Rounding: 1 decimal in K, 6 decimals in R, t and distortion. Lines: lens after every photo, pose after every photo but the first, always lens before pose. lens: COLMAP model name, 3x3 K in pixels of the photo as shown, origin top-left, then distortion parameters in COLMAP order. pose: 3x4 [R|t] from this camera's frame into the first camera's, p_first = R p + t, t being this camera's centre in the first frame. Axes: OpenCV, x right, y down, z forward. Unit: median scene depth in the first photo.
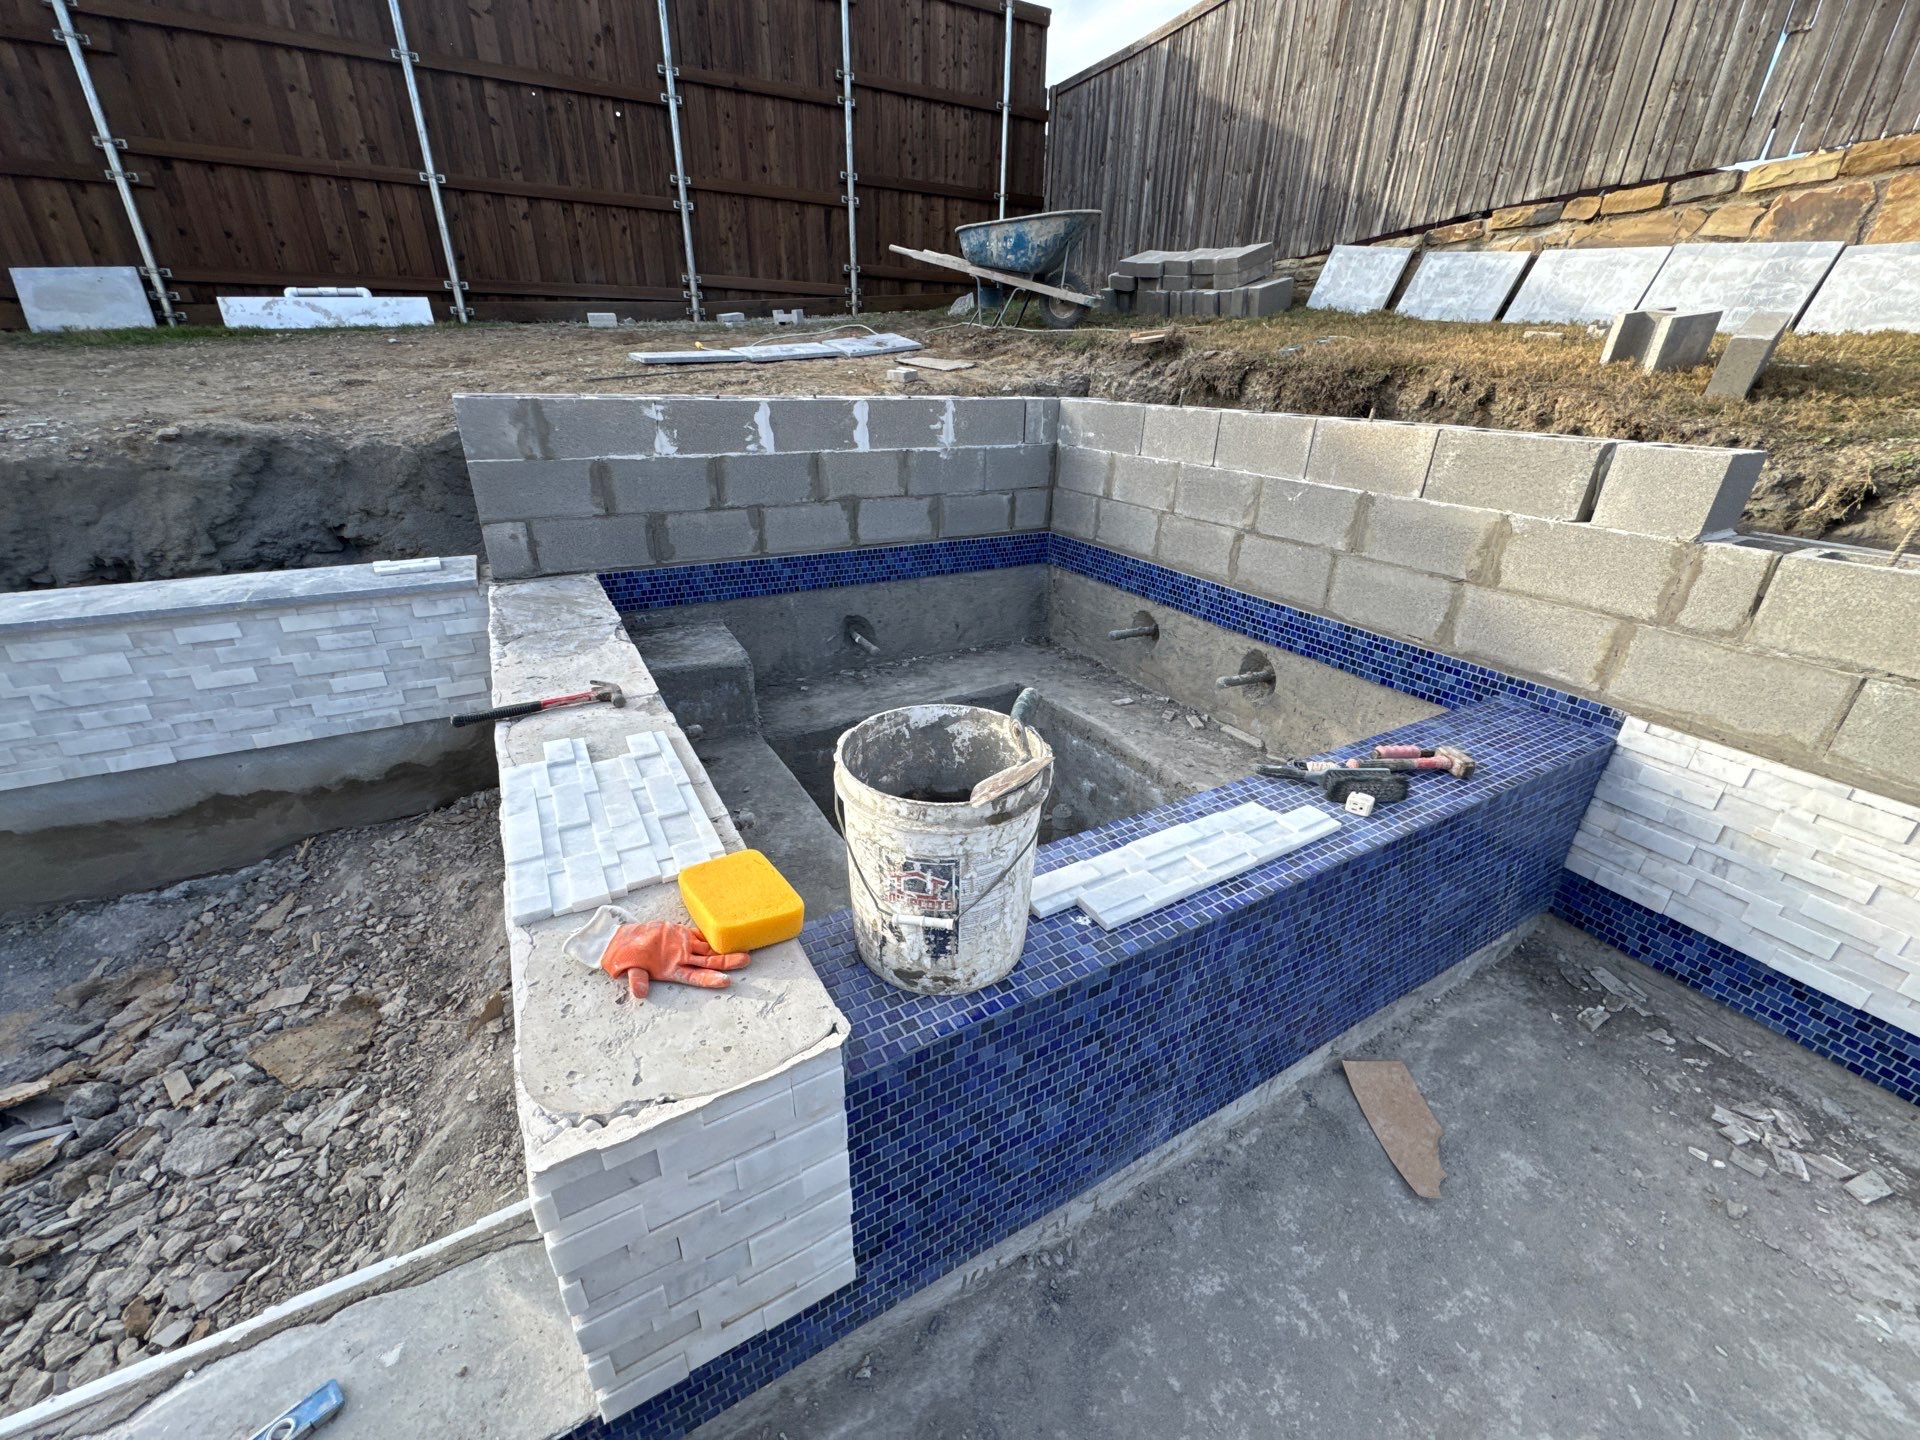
lens RADIAL K [[773.3, 0, 965.7], [0, 773.3, 715.9], [0, 0, 1]] dist [-0.008357, 0.002198]
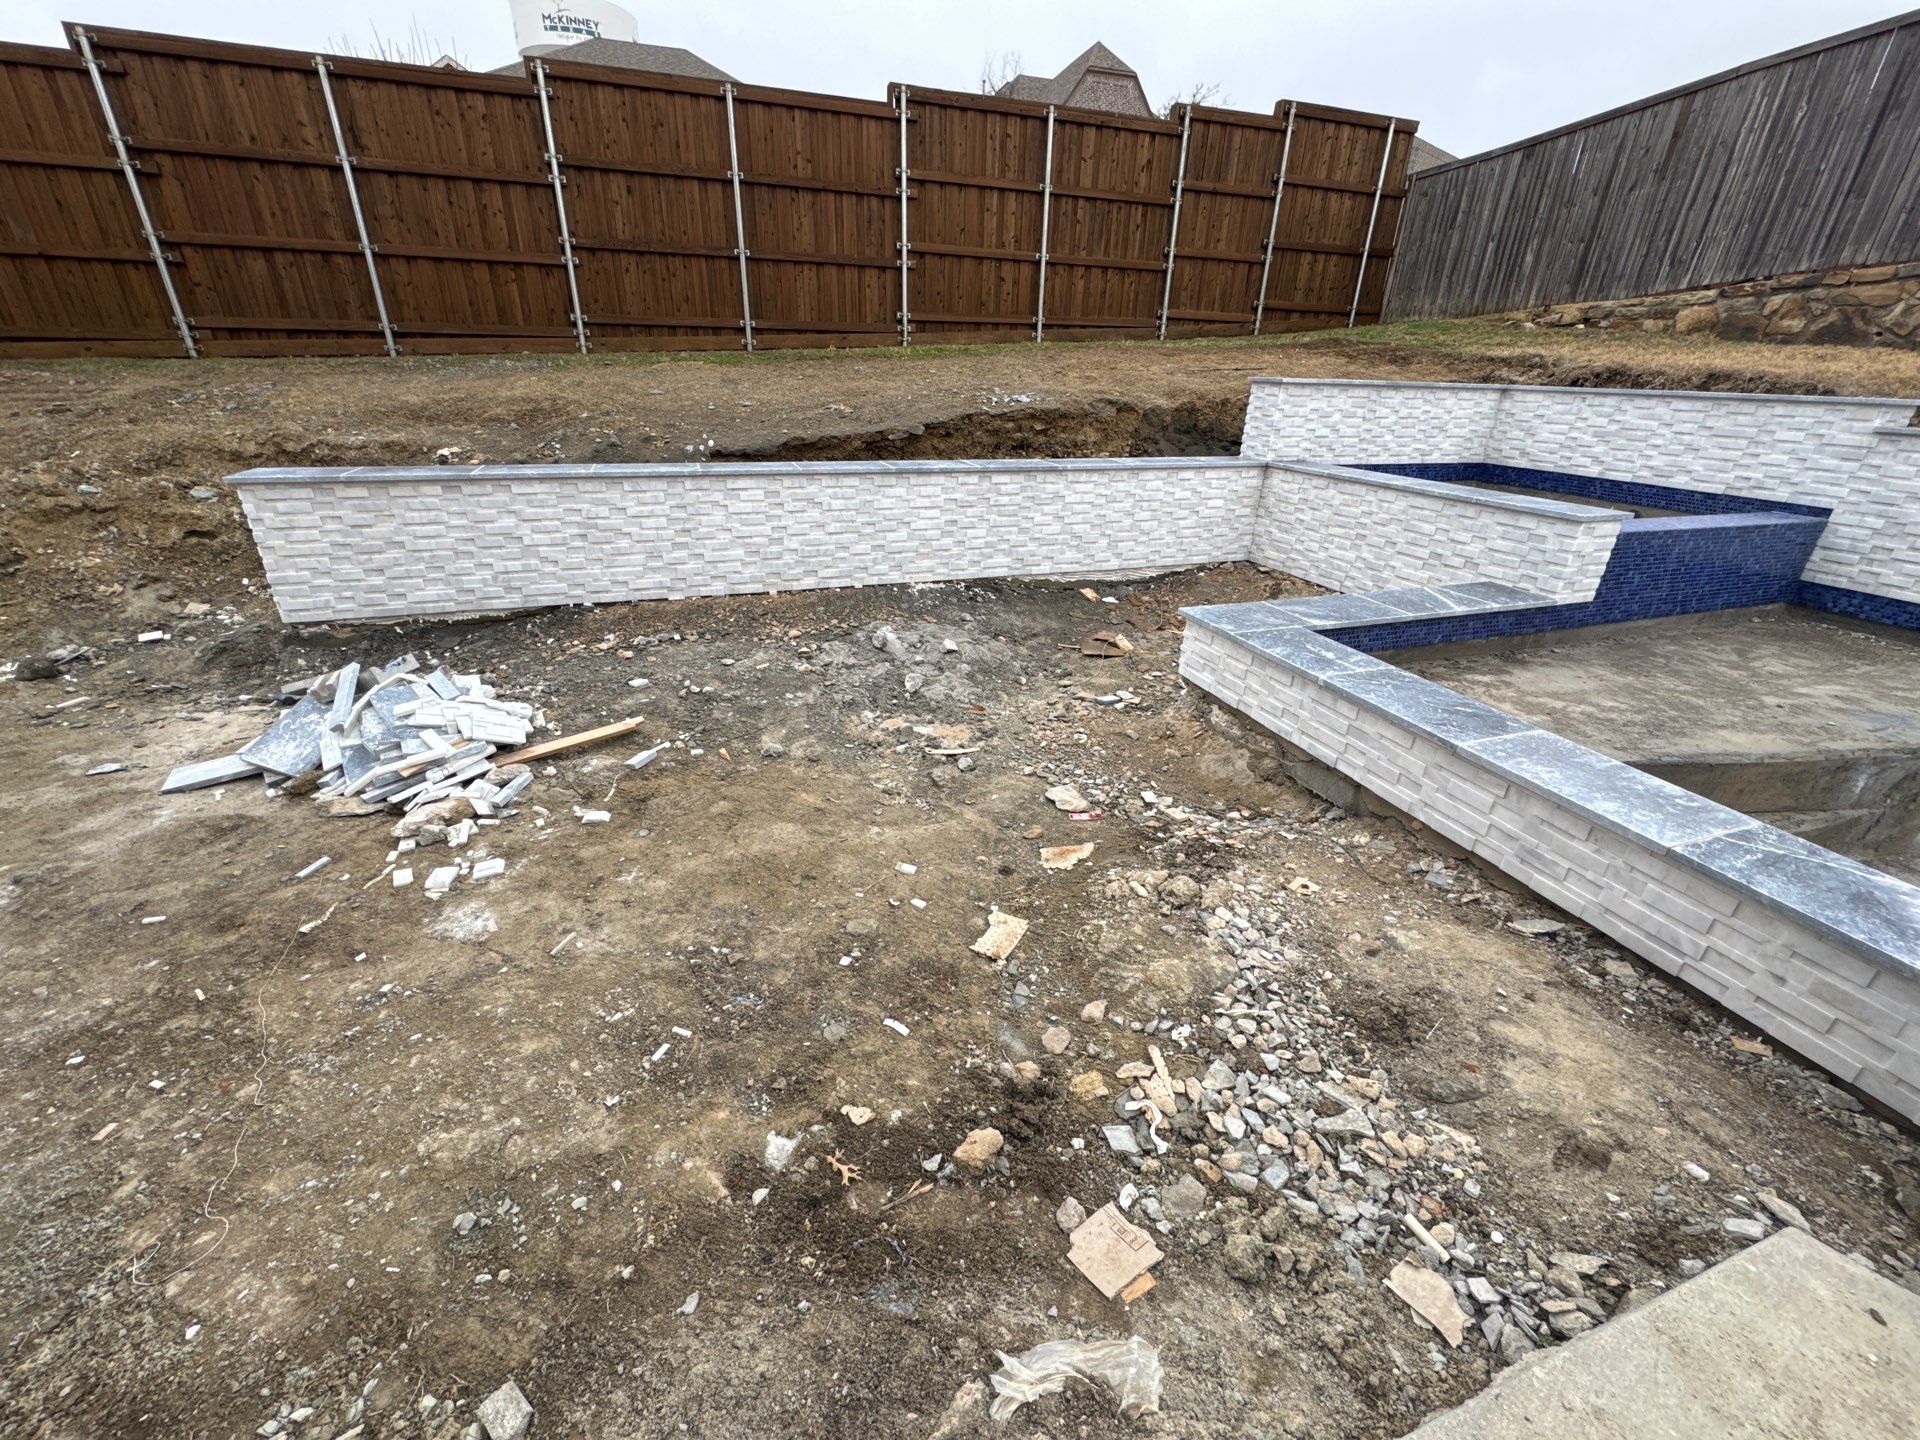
lens RADIAL K [[773.3, 0, 959.5], [0, 773.3, 715.8], [0, 0, 1]] dist [-0.008357, 0.002198]
pose [[0.983674, 0.075372, -0.163414, -0.633271], [-0.075919, 0.997110, 0.002905, 0.370992], [0.163161, 0.009549, 0.986553, -0.822211]]
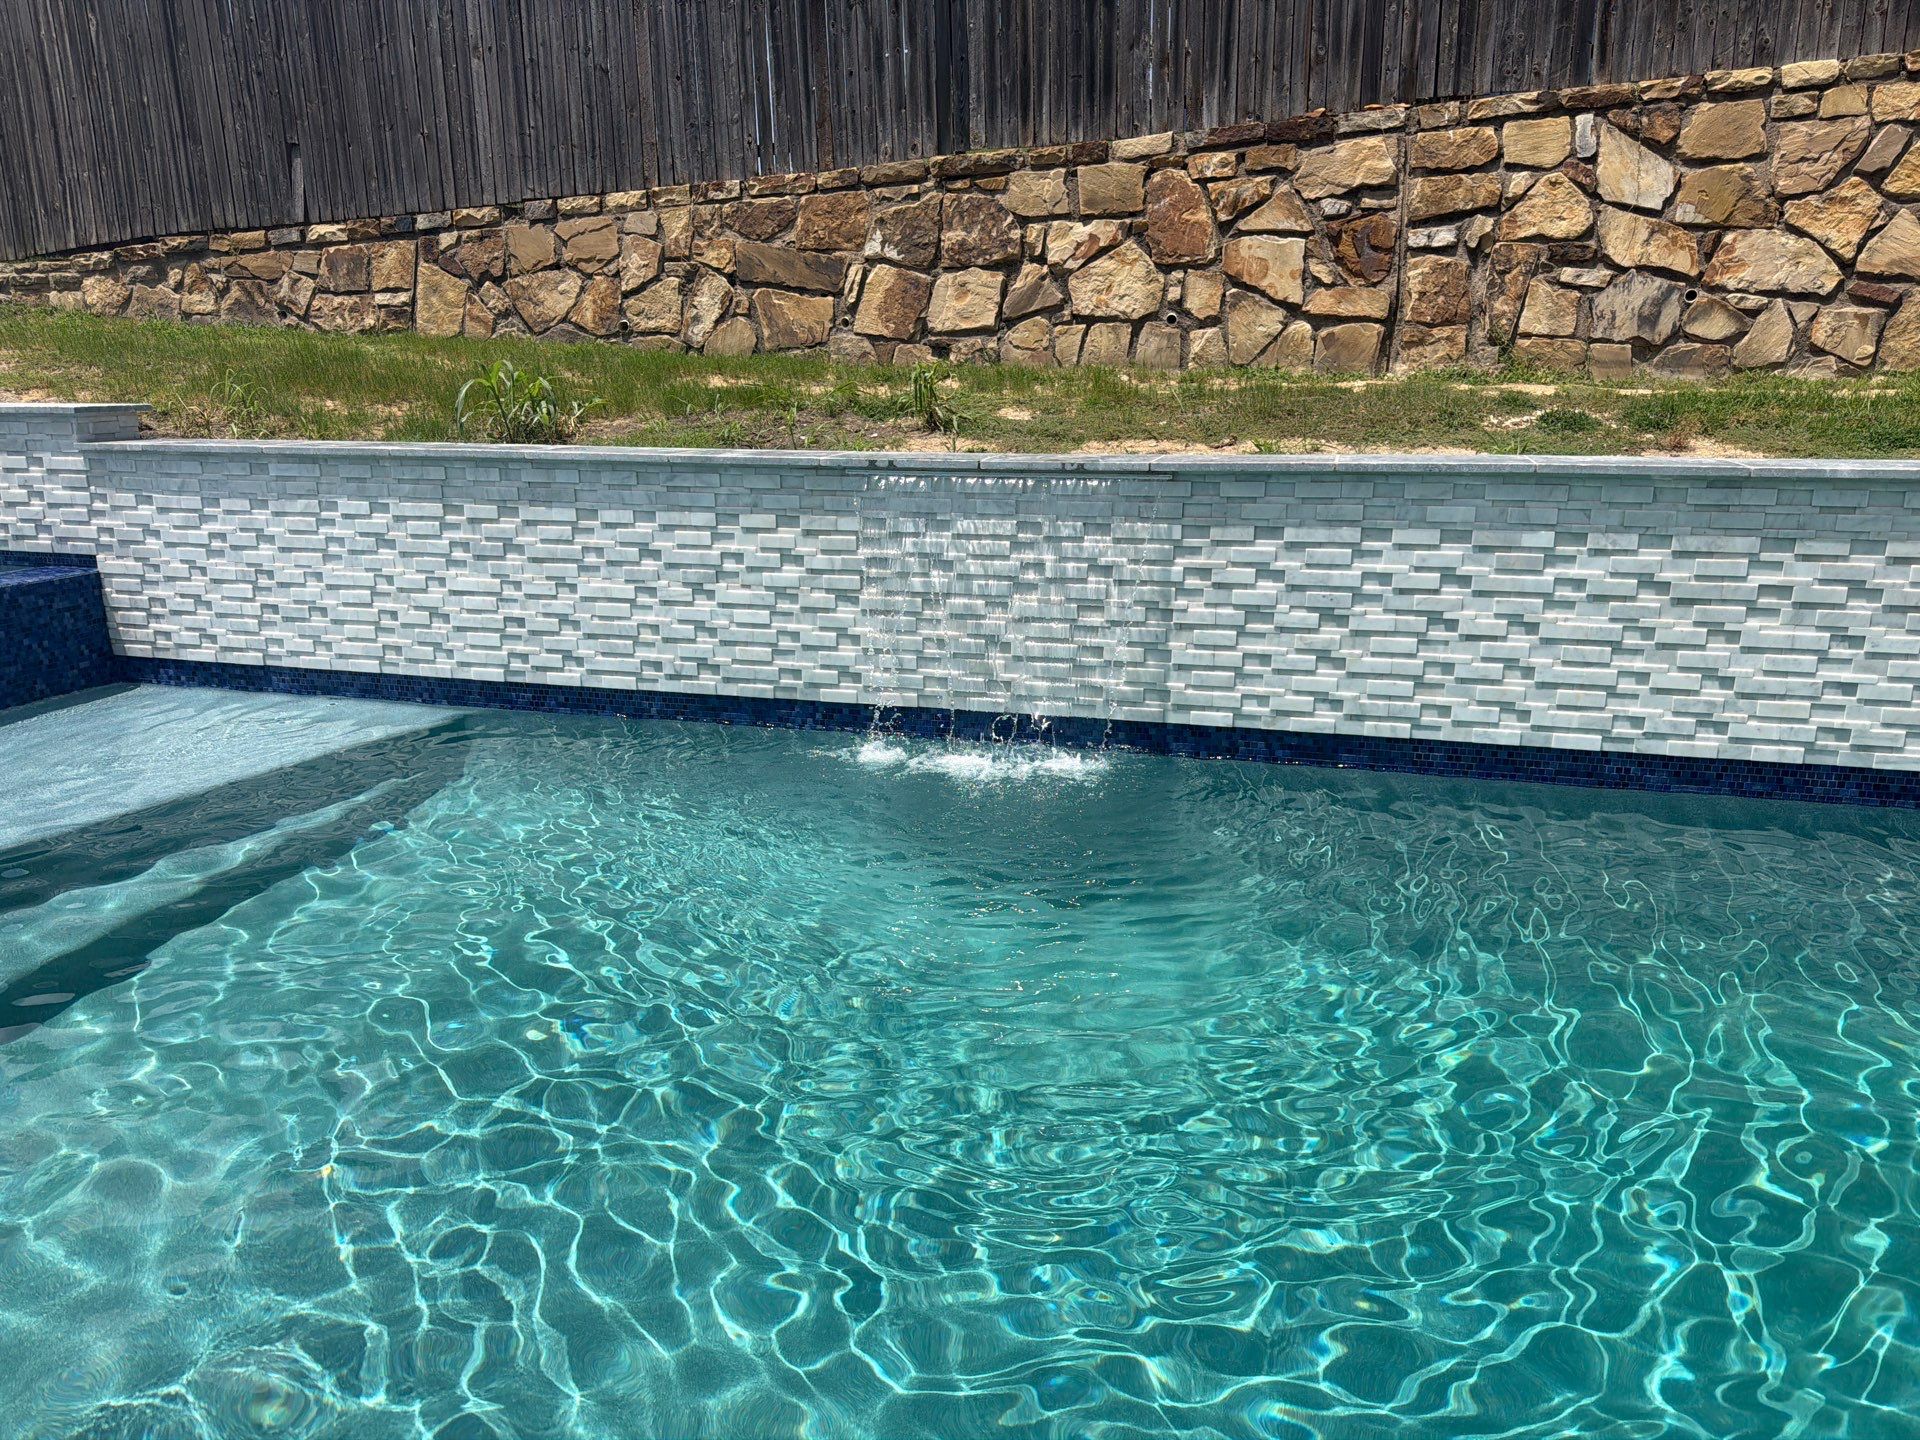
lens RADIAL K [[1400.7, 0, 960.9], [0, 1400.7, 722.7], [0, 0, 1]] dist [0.019822, -0.022376]
pose [[0.721845, -0.191354, 0.665074, 0.019673], [0.299598, 0.952698, -0.051064, 0.472107], [-0.623844, 0.236115, 0.745029, -1.079341]]
